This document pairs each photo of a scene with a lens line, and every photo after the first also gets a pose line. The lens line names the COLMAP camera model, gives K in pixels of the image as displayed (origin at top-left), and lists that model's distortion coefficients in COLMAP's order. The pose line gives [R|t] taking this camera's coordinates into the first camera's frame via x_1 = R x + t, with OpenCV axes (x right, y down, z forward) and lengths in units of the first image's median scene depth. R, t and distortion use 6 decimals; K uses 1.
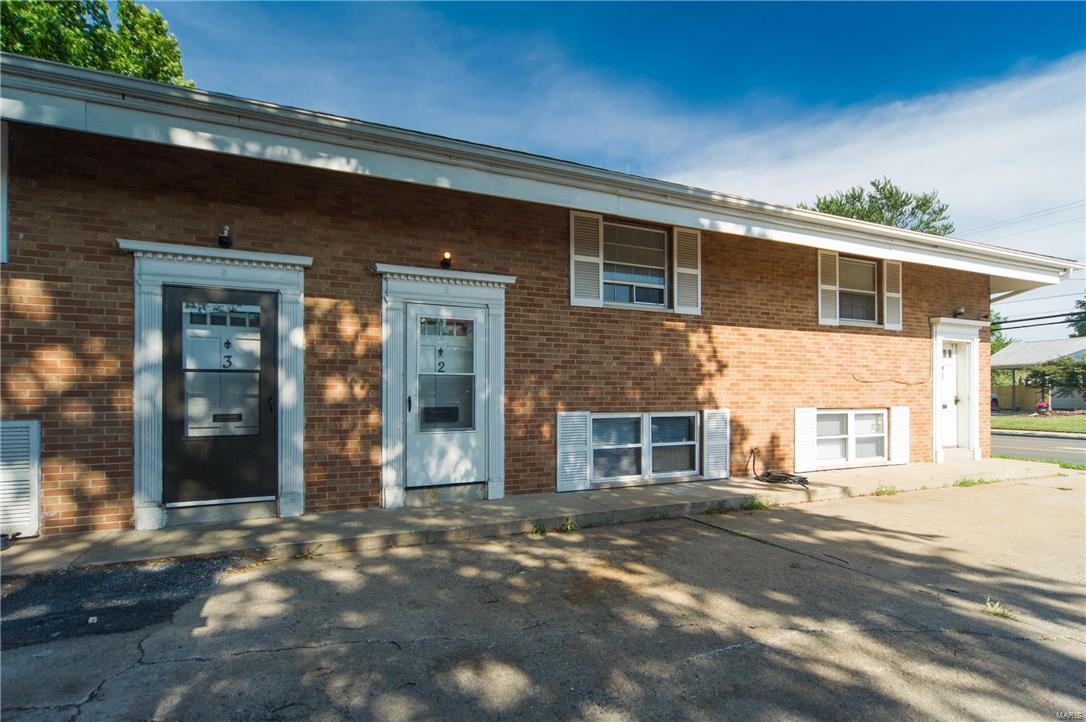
lens RADIAL K [[540.5, 0, 542.7], [0, 540.5, 358.8], [0, 0, 1]] dist [0.012129, -0.000453]
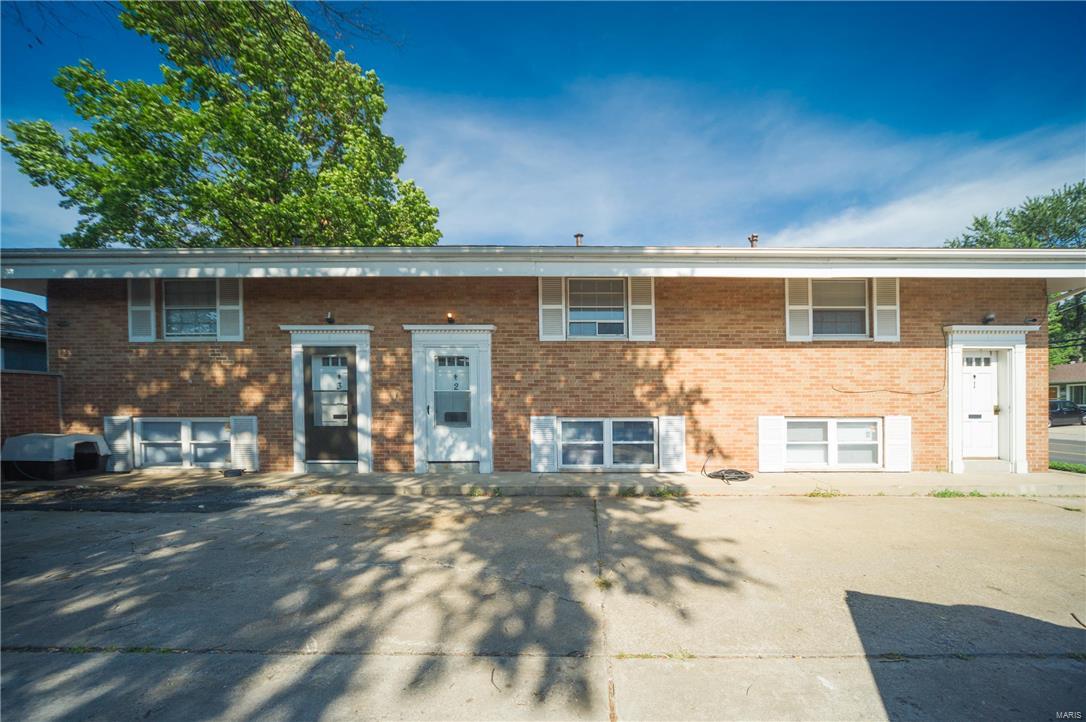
lens RADIAL K [[395.6, 0, 536.2], [0, 395.6, 382.5], [0, 0, 1]] dist [-0.003395, 0.000026]
pose [[0.909445, -0.021453, -0.415271, 0.435037], [0.026864, 0.999613, 0.007192, 0.001694], [0.414957, -0.017696, 0.909669, 0.049951]]
